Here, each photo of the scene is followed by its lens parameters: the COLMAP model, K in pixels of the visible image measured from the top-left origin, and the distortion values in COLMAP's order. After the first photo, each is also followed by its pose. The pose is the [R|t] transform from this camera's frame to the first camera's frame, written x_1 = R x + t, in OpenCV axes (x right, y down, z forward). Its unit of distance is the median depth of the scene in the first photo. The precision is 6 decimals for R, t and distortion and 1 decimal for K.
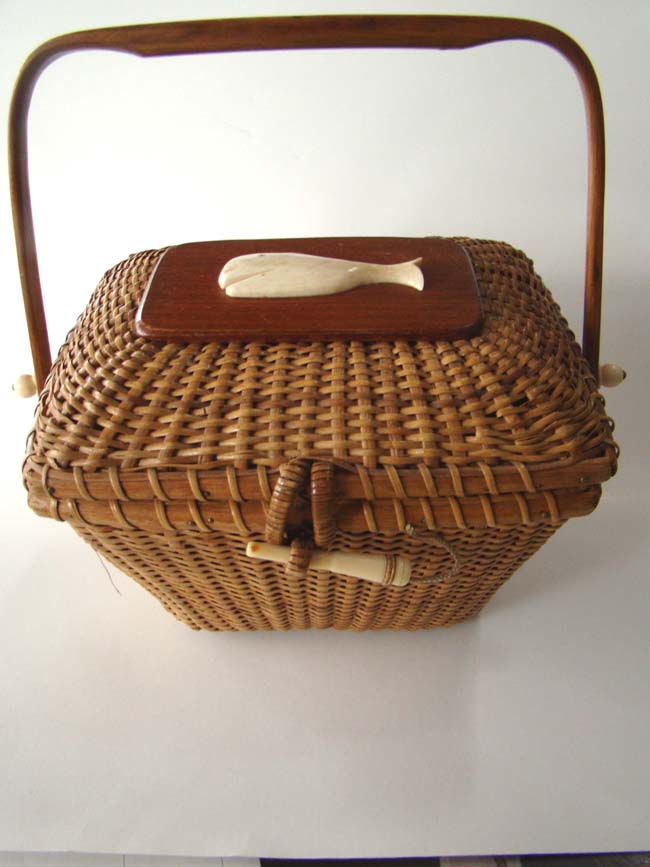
lens RADIAL K [[745.8, 0, 341.1], [0, 745.8, 434.8], [0, 0, 1]] dist [-0.108229, 0.005748]
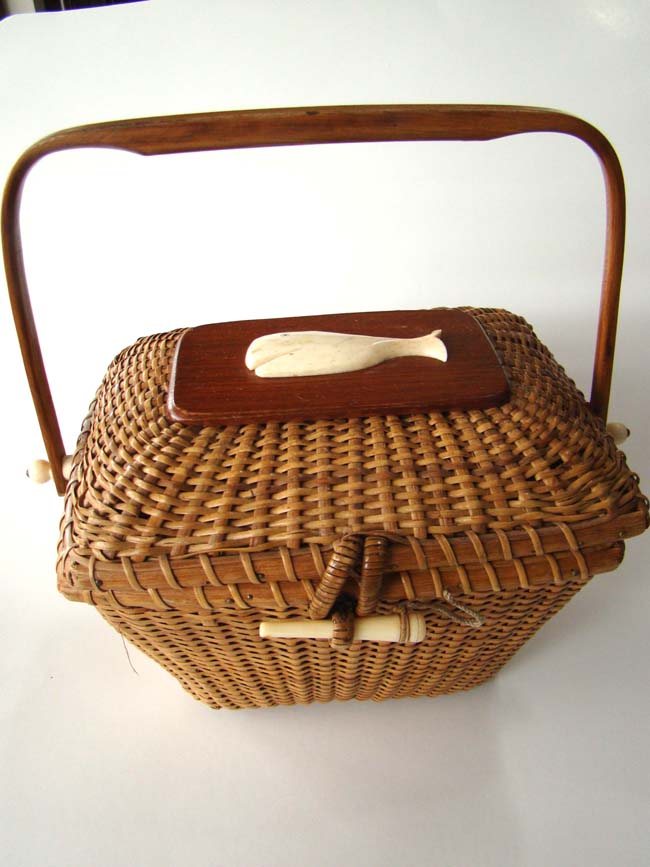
lens RADIAL K [[739.3, 0, 325.0], [0, 739.3, 433.5], [0, 0, 1]] dist [-0.124123, -0.001433]
pose [[0.995985, -0.059150, 0.067193, -0.146639], [0.064244, 0.995008, -0.076369, -0.029620], [-0.062341, 0.080380, 0.994813, -0.006071]]
